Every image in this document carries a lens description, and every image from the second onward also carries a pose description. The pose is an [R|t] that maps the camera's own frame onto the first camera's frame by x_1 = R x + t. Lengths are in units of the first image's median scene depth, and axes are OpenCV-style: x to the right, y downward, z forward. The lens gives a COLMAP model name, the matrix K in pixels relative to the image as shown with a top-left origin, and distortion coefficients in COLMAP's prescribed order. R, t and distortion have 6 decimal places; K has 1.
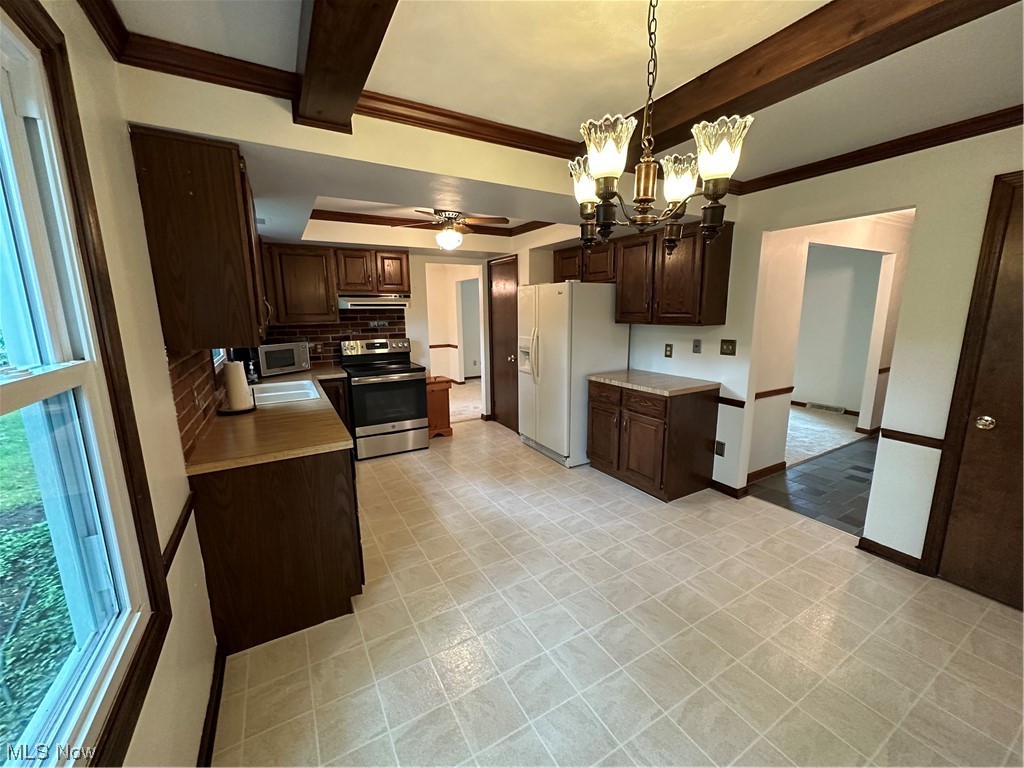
lens RADIAL K [[407.4, 0, 512.0], [0, 407.4, 384.0], [0, 0, 1]] dist [-0.000434, -0.000351]
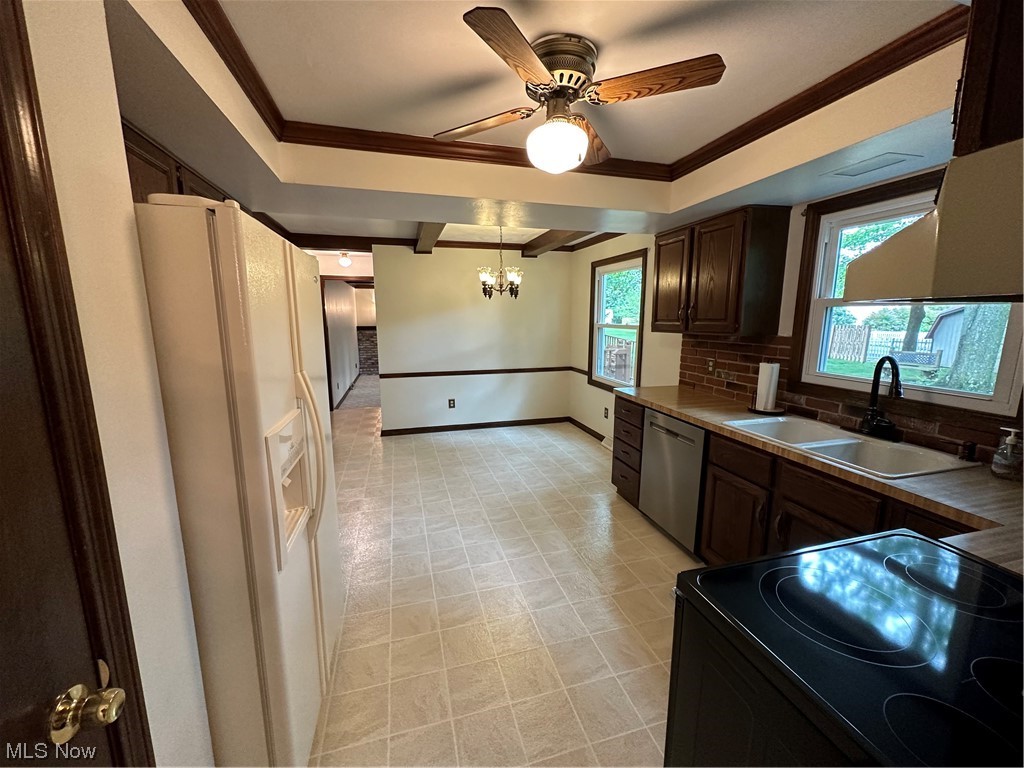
lens RADIAL K [[407.4, 0, 512.0], [0, 407.4, 384.0], [0, 0, 1]] dist [-0.000434, -0.000351]
pose [[-0.969470, -0.028798, 0.243512, -0.214037], [0.056273, 0.940447, 0.335252, -0.264538], [-0.238665, 0.338720, -0.910114, 1.450724]]
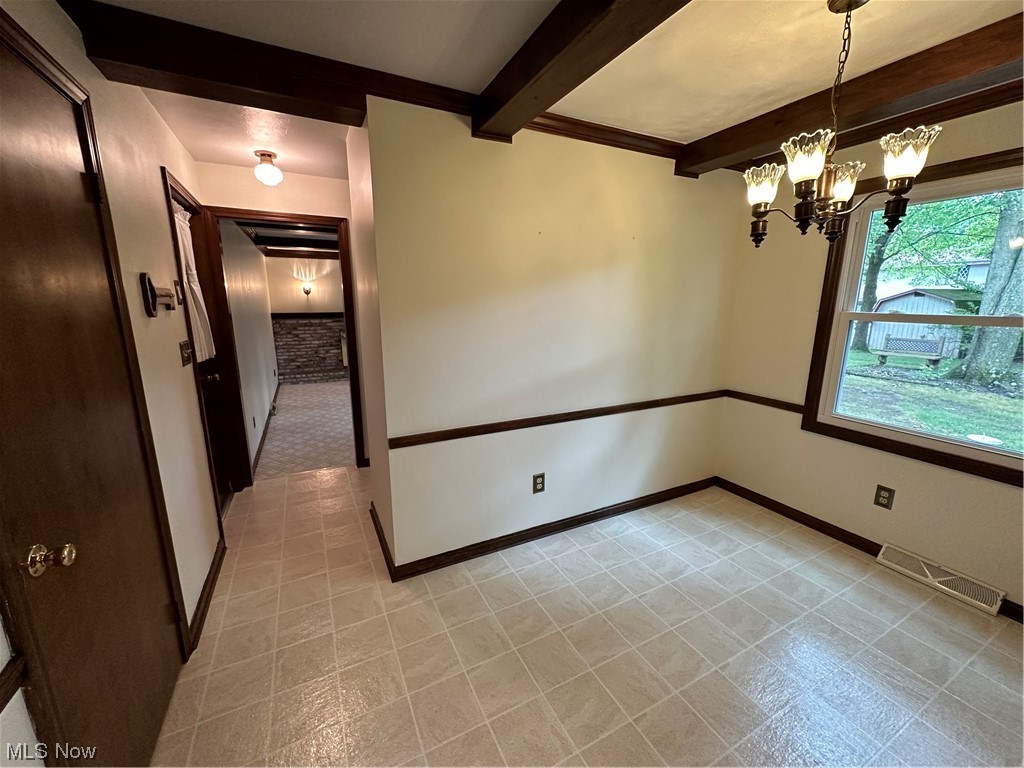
lens RADIAL K [[410.3, 0, 507.4], [0, 410.3, 380.3], [0, 0, 1]] dist [-0.001173, -0.000156]
pose [[-0.998166, -0.002682, 0.060479, 0.375577], [0.019822, 0.929471, 0.368361, -0.135482], [-0.057202, 0.368885, -0.927713, 0.760807]]
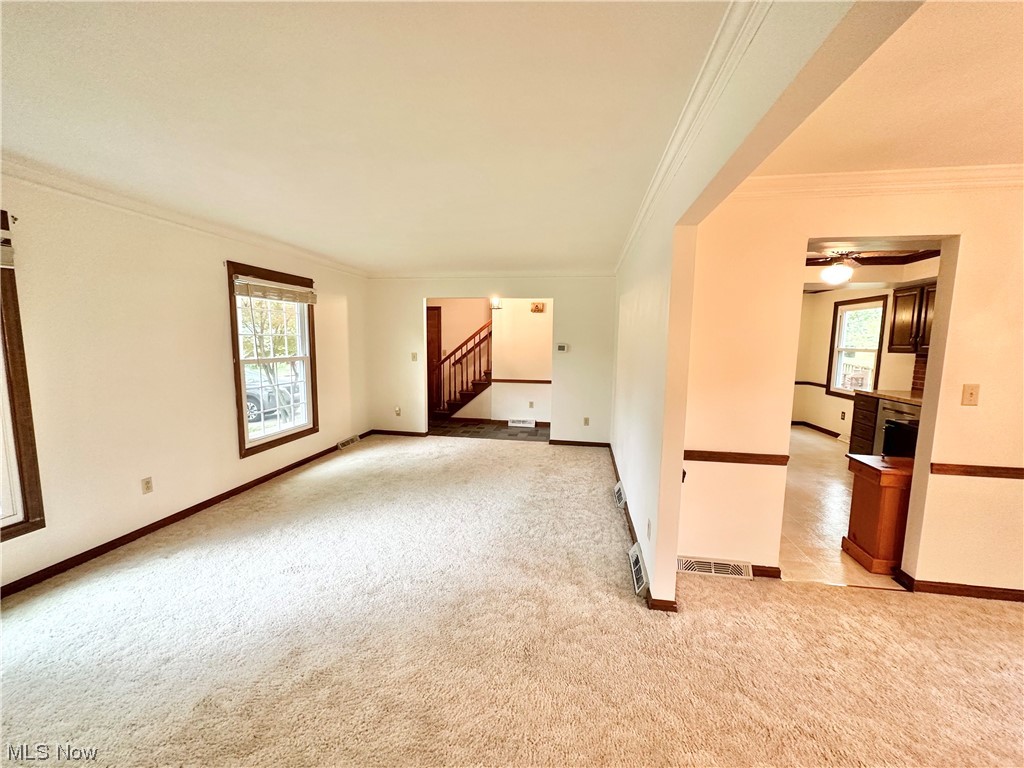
lens RADIAL K [[407.4, 0, 512.0], [0, 407.4, 384.0], [0, 0, 1]] dist [-0.000434, -0.000351]
pose [[-0.773756, -0.067122, 0.629917, -0.183035], [0.111116, 0.964574, 0.239270, -0.418567], [-0.623662, 0.255130, -0.738887, 2.341888]]
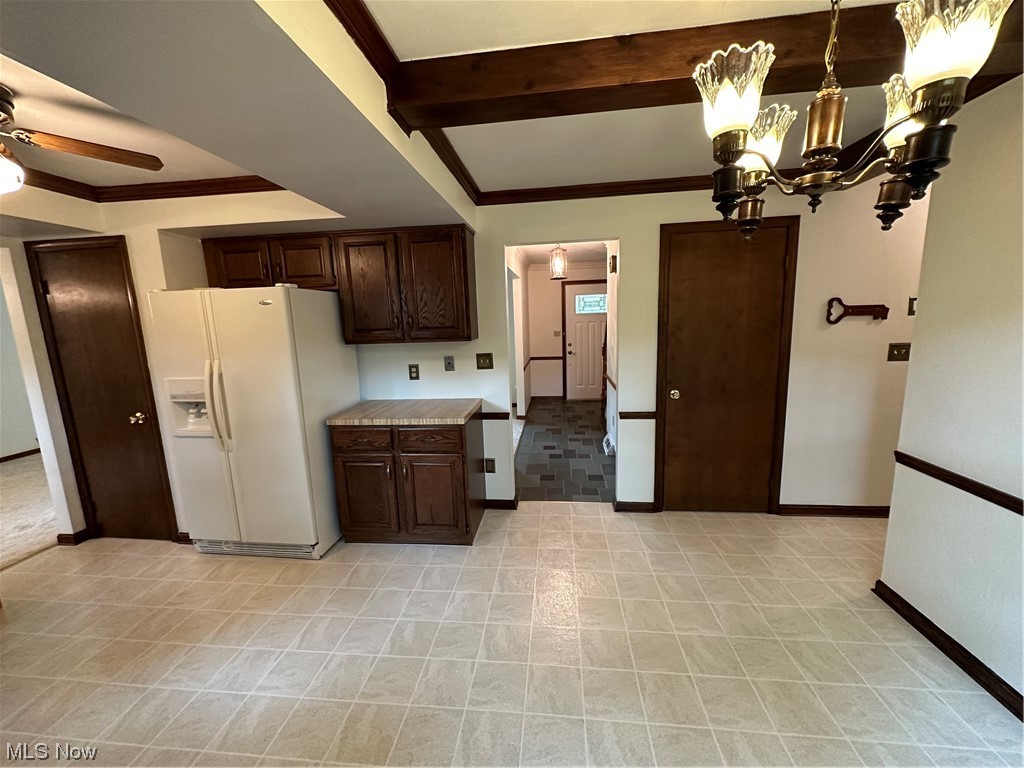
lens RADIAL K [[407.4, 0, 512.0], [0, 407.4, 384.0], [0, 0, 1]] dist [-0.000434, -0.000351]
pose [[0.592039, -0.137720, 0.794055, -0.187308], [0.173449, 0.983975, 0.041338, -0.059107], [-0.787023, 0.113254, 0.606439, 0.331766]]
